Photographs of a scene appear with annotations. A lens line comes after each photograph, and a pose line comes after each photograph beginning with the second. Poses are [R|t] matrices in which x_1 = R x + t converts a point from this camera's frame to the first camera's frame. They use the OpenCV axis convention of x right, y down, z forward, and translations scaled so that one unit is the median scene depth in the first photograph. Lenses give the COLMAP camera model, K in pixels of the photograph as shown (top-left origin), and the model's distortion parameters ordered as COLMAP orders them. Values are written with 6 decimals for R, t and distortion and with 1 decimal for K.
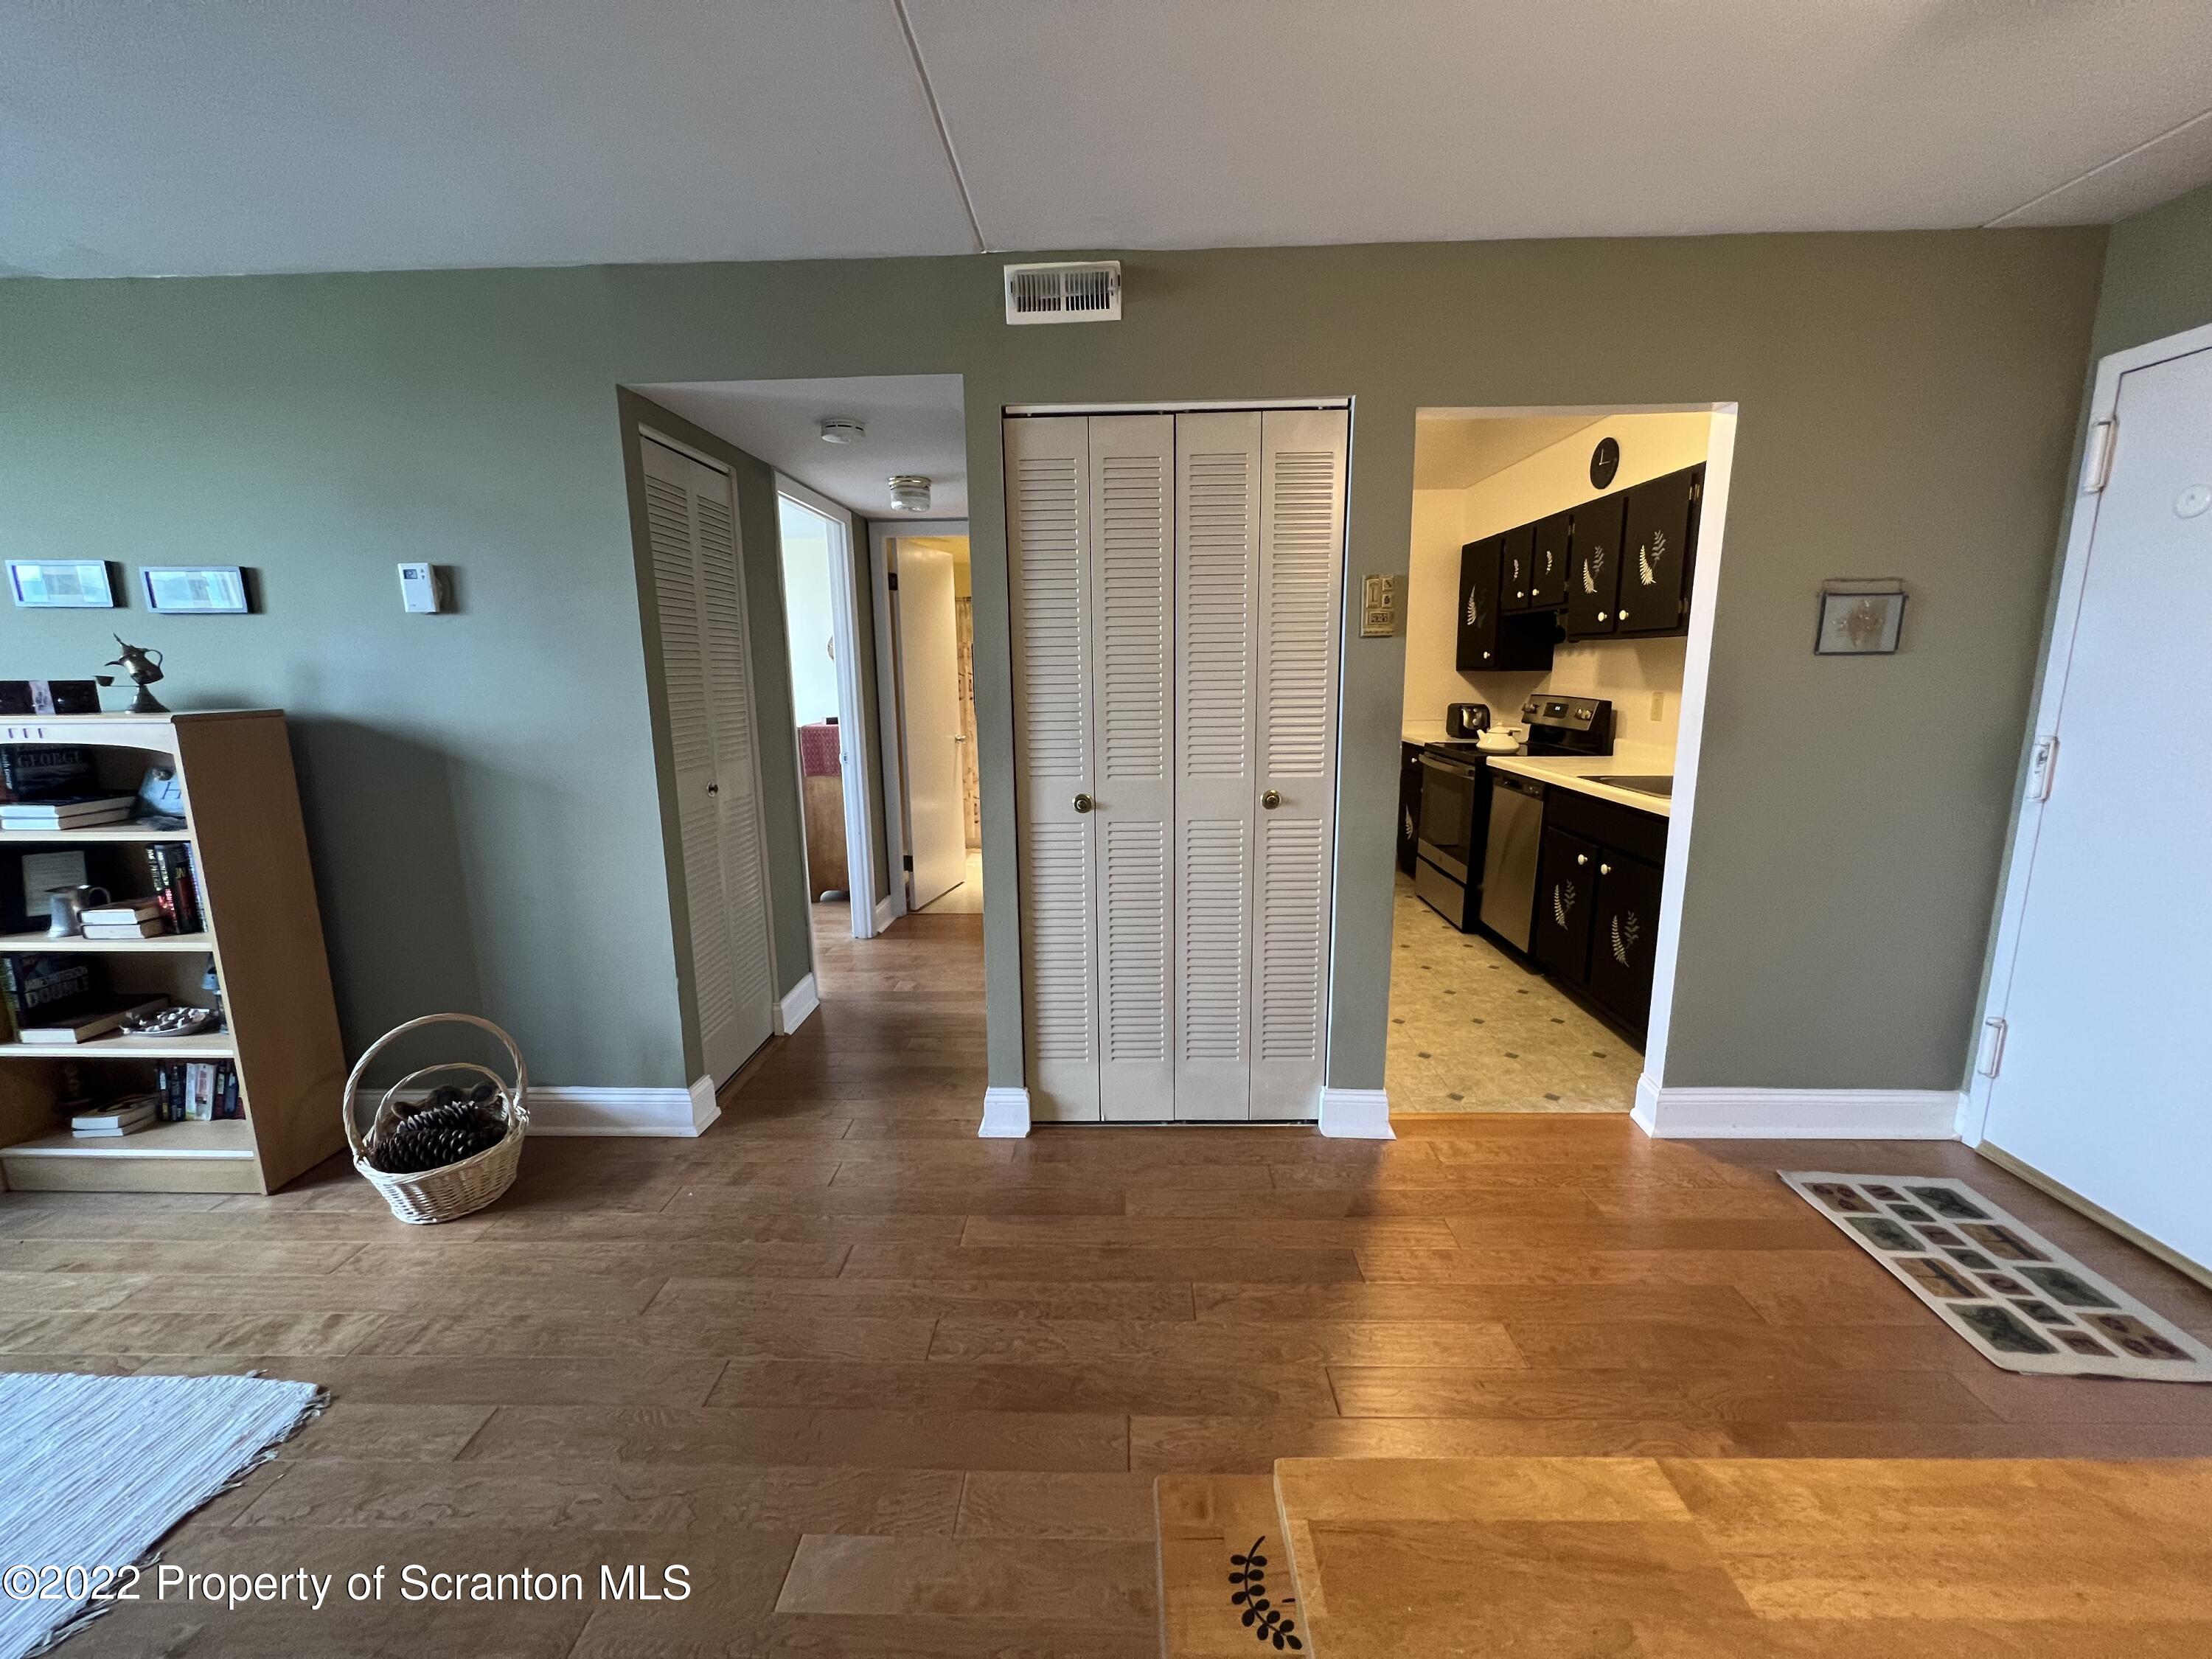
lens RADIAL K [[883.3, 0, 1103.8], [0, 883.3, 824.0], [0, 0, 1]] dist [0.001265, -0.000136]
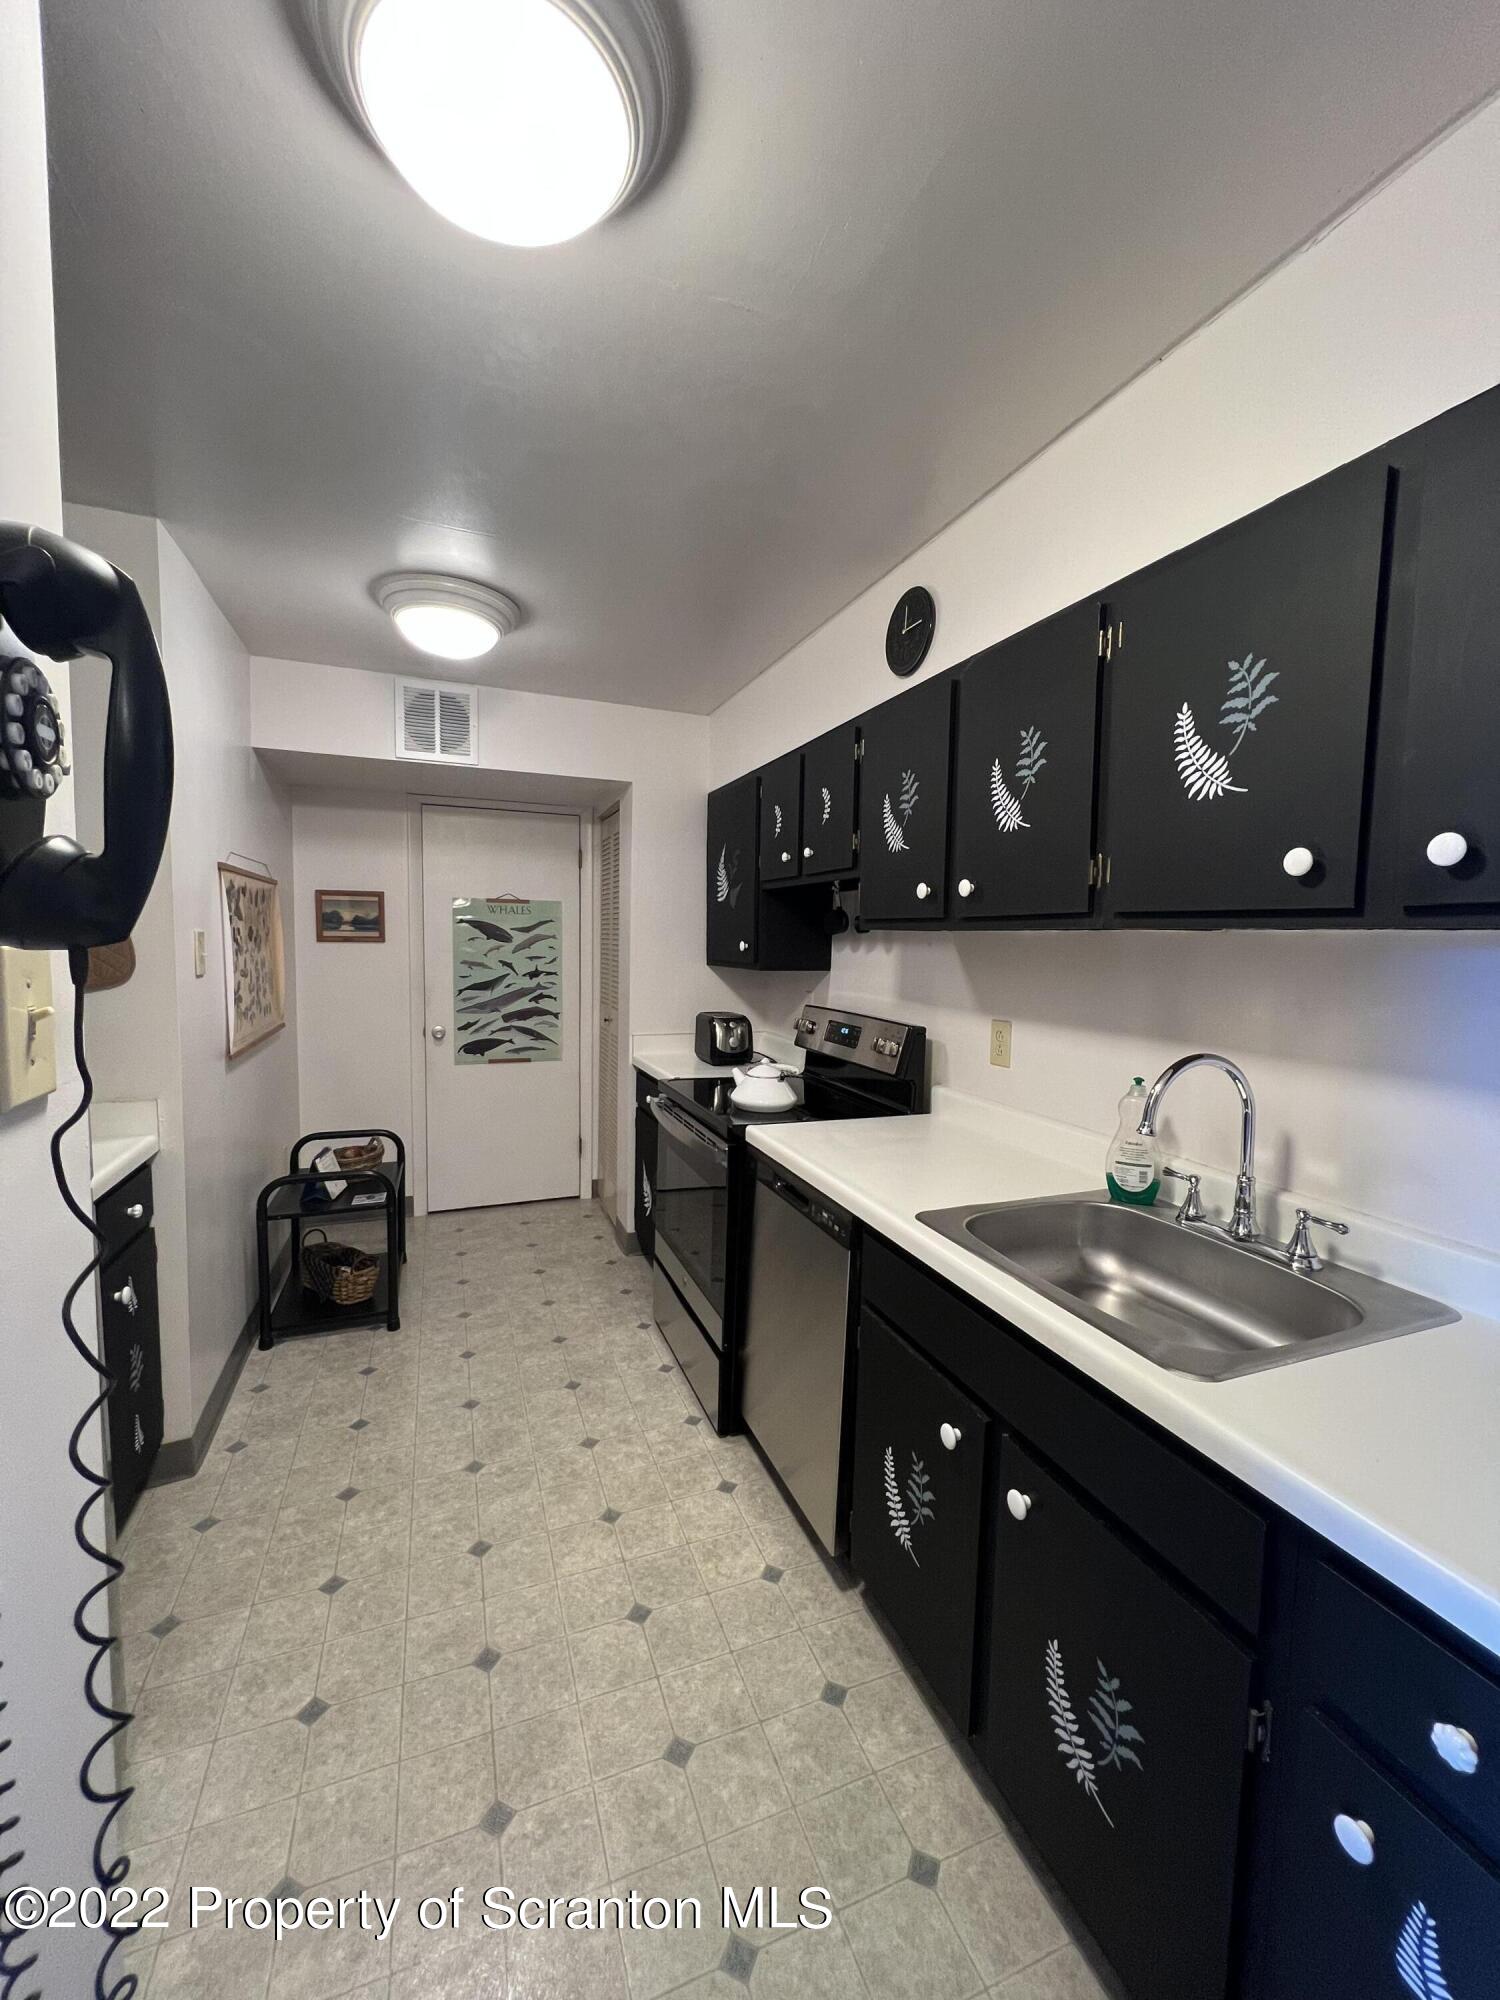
lens RADIAL K [[798.7, 0, 756.4], [0, 798.7, 997.0], [0, 0, 1]] dist [0.001265, -0.000136]
pose [[0.919272, 0.002372, 0.393617, 0.384866], [0.039049, 0.994500, -0.097189, -0.176090], [-0.391682, 0.104713, 0.914123, 0.841599]]
